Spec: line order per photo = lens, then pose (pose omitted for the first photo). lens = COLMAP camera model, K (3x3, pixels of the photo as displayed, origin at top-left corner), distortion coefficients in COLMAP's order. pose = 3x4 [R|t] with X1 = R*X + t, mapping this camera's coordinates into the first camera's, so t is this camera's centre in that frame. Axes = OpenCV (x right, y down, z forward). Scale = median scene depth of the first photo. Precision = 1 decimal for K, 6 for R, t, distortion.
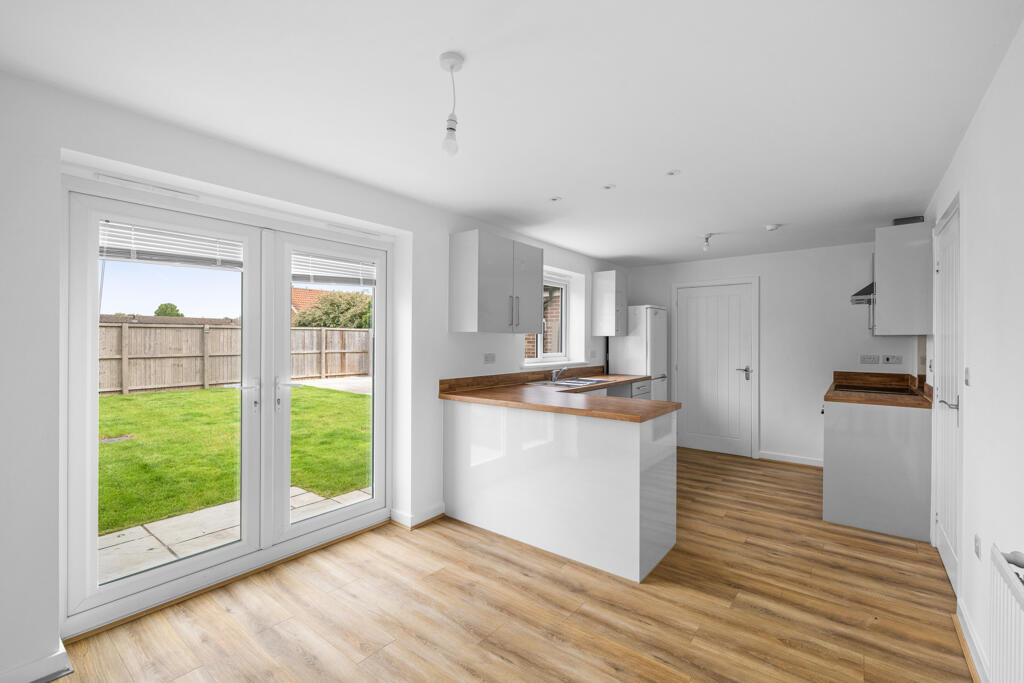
lens RADIAL K [[447.2, 0, 517.7], [0, 447.2, 340.3], [0, 0, 1]] dist [-0.001965, -0.000011]
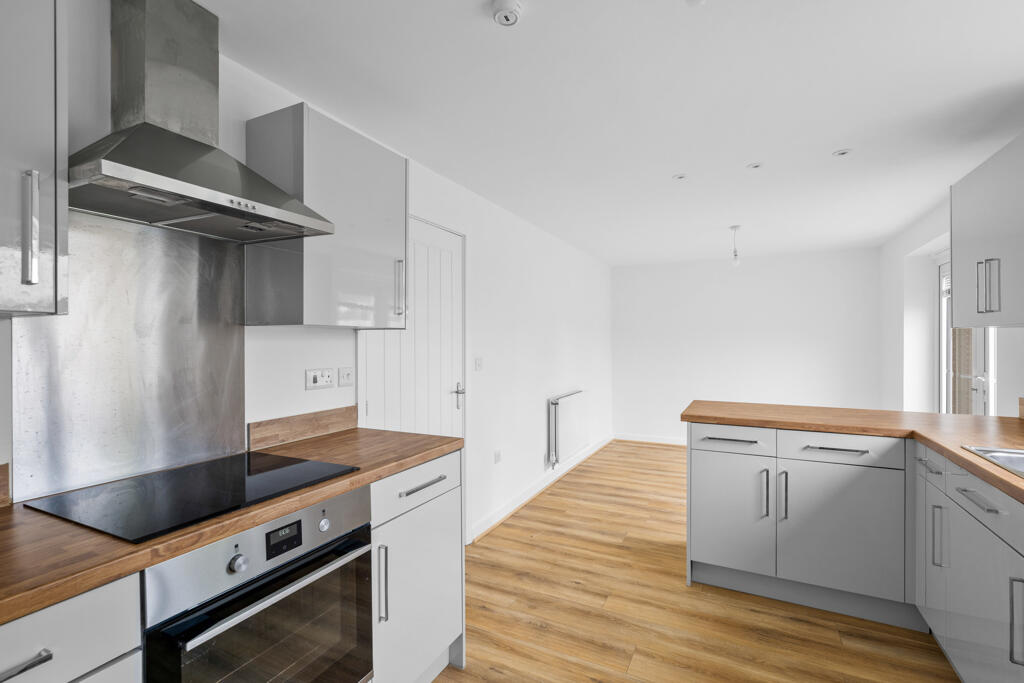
lens RADIAL K [[471.2, 0, 510.0], [0, 471.2, 341.8], [0, 0, 1]] dist [0.000811, 0.000085]
pose [[-0.983758, -0.000840, -0.179496, 1.001992], [-0.001328, 0.999996, 0.002598, -0.000755], [0.179493, 0.002794, -0.983755, 2.163407]]
